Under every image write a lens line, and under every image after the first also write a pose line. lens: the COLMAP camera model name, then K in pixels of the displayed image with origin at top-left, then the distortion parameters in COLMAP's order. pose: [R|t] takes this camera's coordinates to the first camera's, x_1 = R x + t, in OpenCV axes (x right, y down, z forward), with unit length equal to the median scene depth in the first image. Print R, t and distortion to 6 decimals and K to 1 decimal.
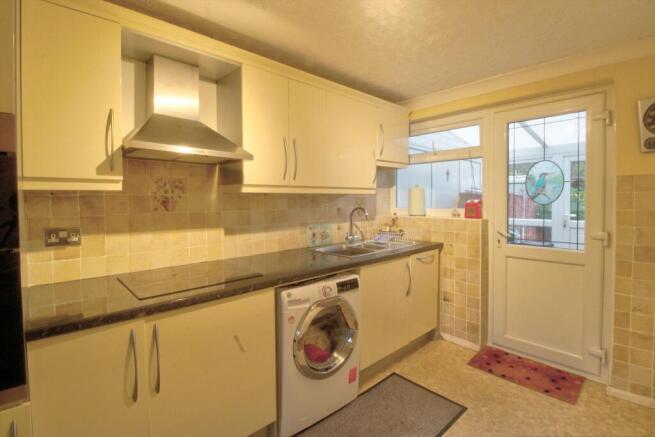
lens RADIAL K [[312.3, 0, 330.9], [0, 312.3, 208.5], [0, 0, 1]] dist [-0.000420, -0.011579]
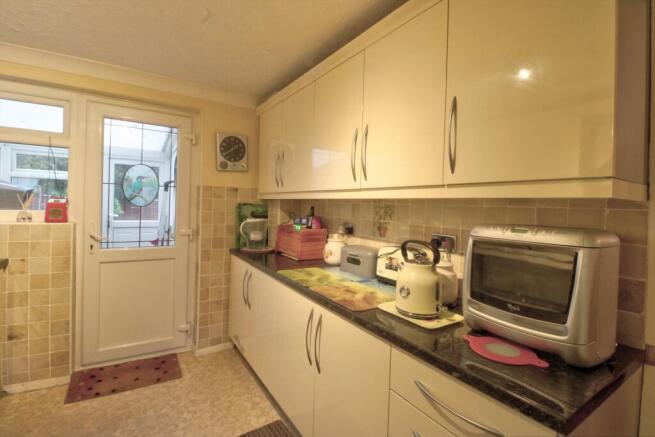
lens RADIAL K [[312.3, 0, 330.9], [0, 312.3, 208.5], [0, 0, 1]] dist [-0.000420, -0.011579]
pose [[0.176735, 0.003232, 0.984253, -0.216215], [-0.006125, 0.999979, -0.002184, -0.006971], [-0.984239, -0.005643, 0.176751, 0.179188]]
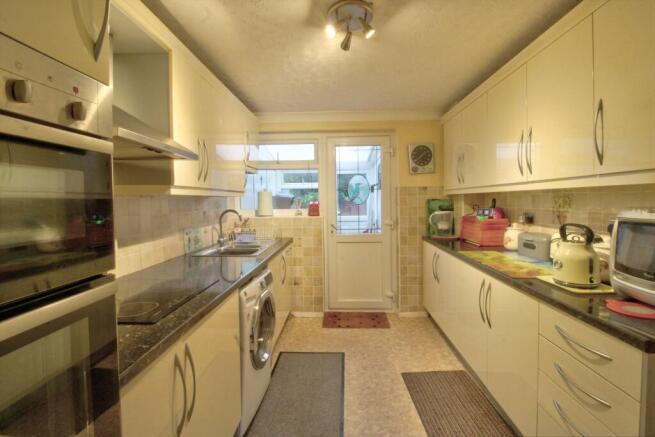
lens RADIAL K [[312.3, 0, 330.9], [0, 312.3, 208.5], [0, 0, 1]] dist [-0.000420, -0.011579]
pose [[0.707296, -0.021802, 0.706581, -0.434846], [0.028654, 0.999587, 0.002159, -0.000437], [-0.706337, 0.018719, 0.707629, 0.039879]]
